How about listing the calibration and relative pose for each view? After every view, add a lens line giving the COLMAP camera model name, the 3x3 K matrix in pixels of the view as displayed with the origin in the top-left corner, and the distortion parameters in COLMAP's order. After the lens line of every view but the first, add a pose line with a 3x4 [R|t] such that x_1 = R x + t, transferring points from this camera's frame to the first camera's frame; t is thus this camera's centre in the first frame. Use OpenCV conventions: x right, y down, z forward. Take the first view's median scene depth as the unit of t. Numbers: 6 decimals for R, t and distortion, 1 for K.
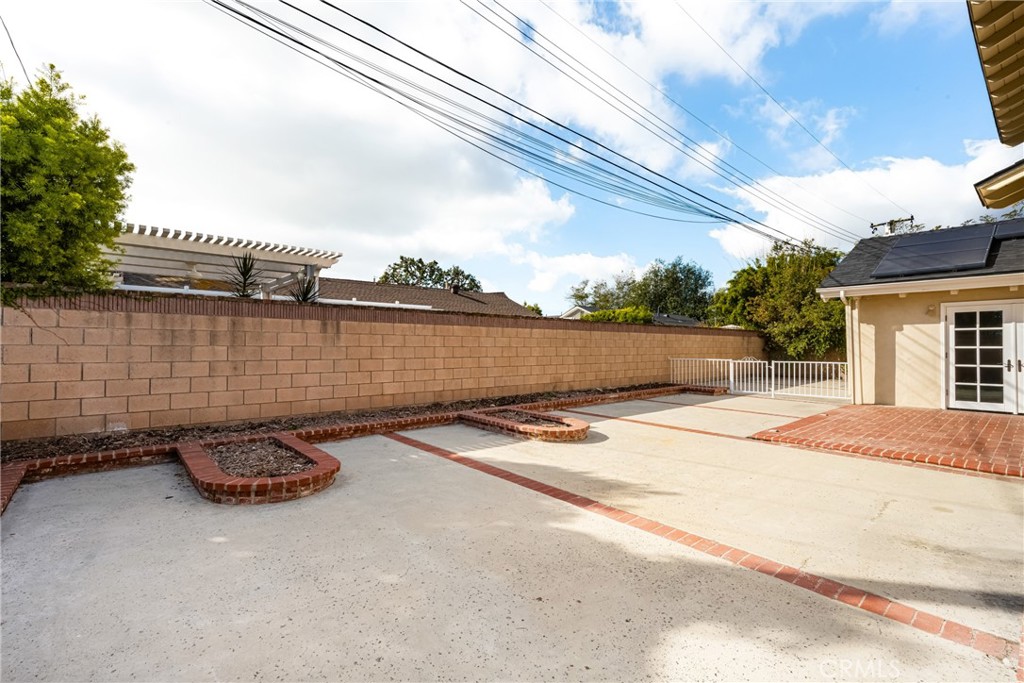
lens RADIAL K [[455.5, 0, 512.3], [0, 455.5, 341.6], [0, 0, 1]] dist [0.002548, -0.000513]
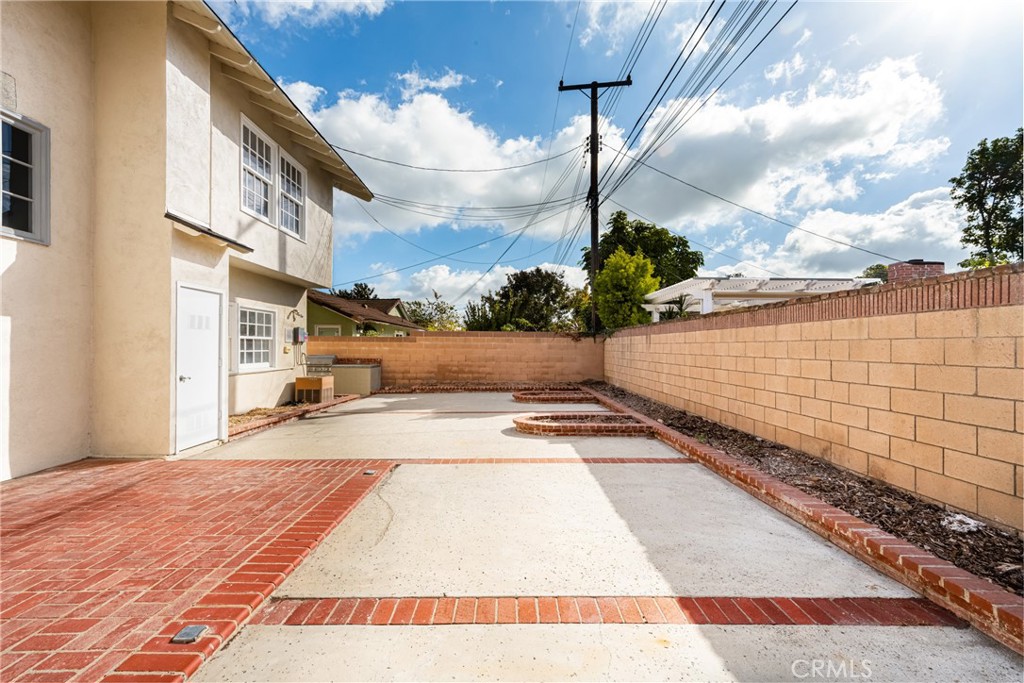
lens RADIAL K [[407.1, 0, 511.0], [0, 407.1, 346.0], [0, 0, 1]] dist [0.013421, -0.000042]
pose [[-0.655603, -0.008462, -0.755058, 0.669285], [0.000545, 0.999932, -0.011679, 0.003221], [0.755105, -0.008068, -0.655554, 1.158067]]
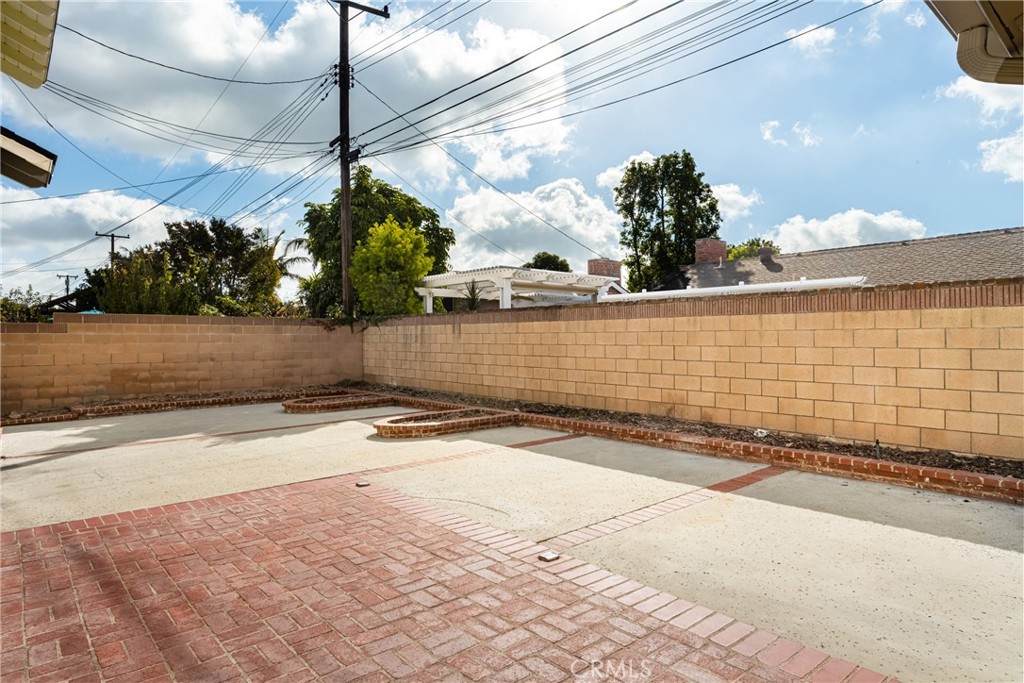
lens RADIAL K [[586.8, 0, 508.8], [0, 586.8, 335.7], [0, 0, 1]] dist [0.005944, 0.000217]
pose [[-0.005837, -0.005912, -0.999965, 1.002506], [0.015264, 0.999865, -0.006000, 0.000086], [0.999866, -0.015299, -0.005746, 0.882801]]
